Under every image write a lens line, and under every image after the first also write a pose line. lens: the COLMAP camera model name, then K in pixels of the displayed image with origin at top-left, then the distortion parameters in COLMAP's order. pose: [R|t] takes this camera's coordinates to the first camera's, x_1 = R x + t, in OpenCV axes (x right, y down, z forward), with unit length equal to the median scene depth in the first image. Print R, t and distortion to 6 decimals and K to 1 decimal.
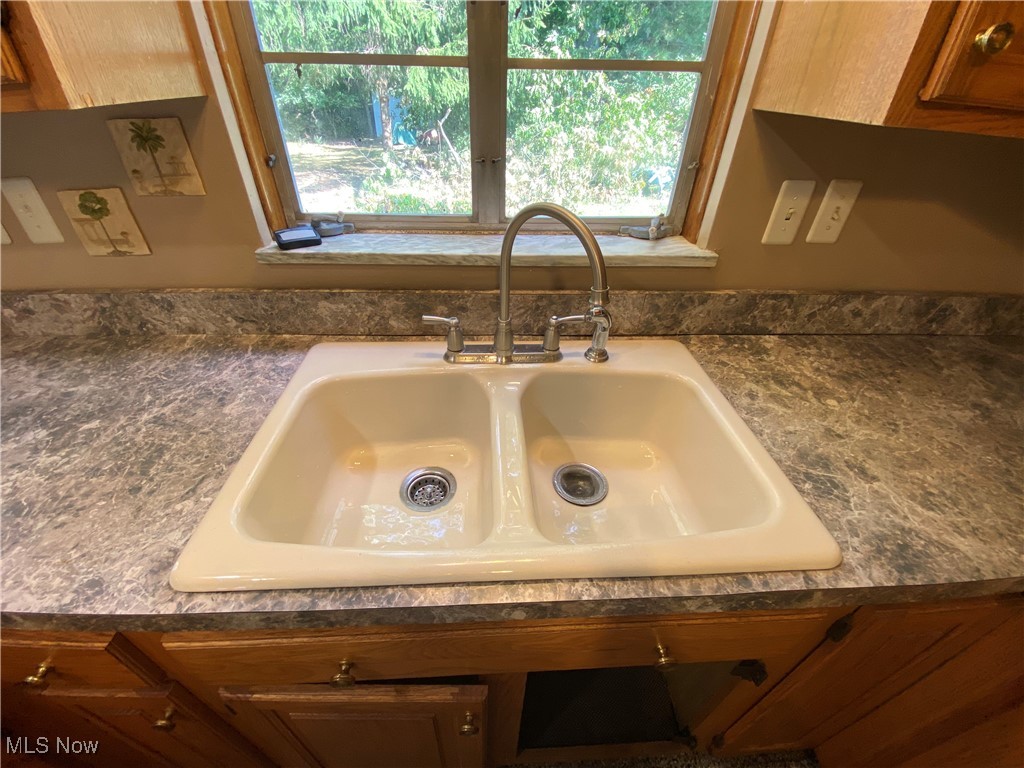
lens RADIAL K [[426.2, 0, 507.1], [0, 426.2, 386.7], [0, 0, 1]] dist [0.002091, -0.004364]
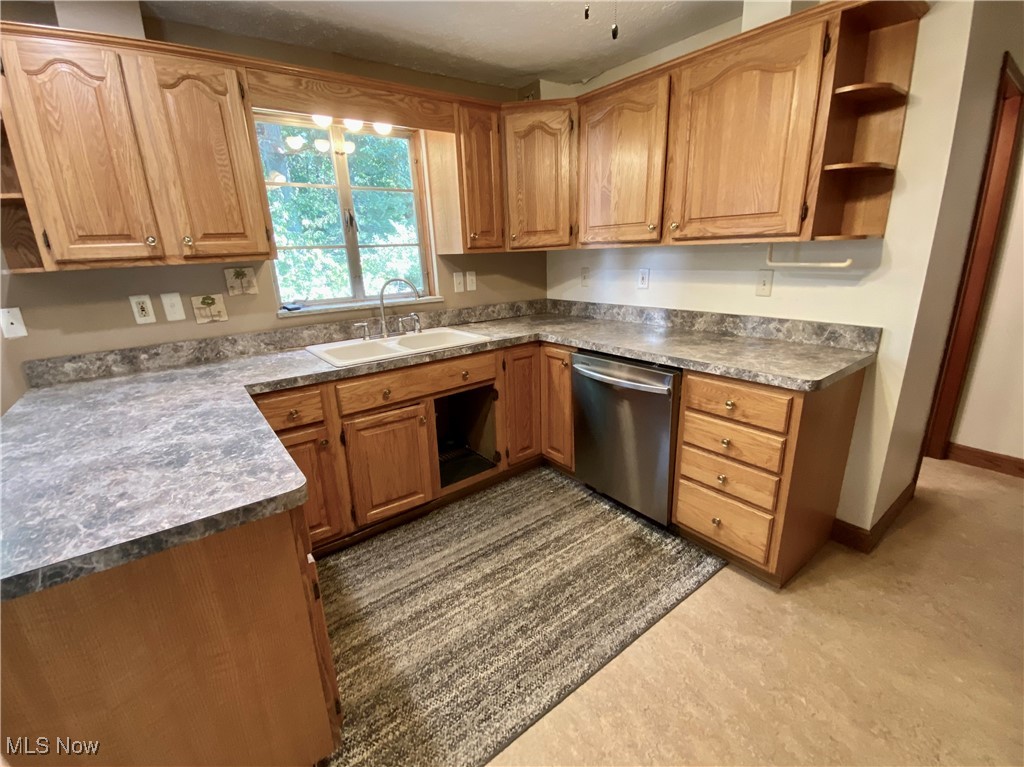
lens RADIAL K [[426.2, 0, 518.4], [0, 426.2, 387.0], [0, 0, 1]] dist [0.002091, -0.004364]
pose [[0.810118, -0.222257, 0.542504, -0.859013], [0.380065, 0.903666, -0.197327, 1.067670], [-0.446385, 0.366045, 0.816549, -1.468670]]
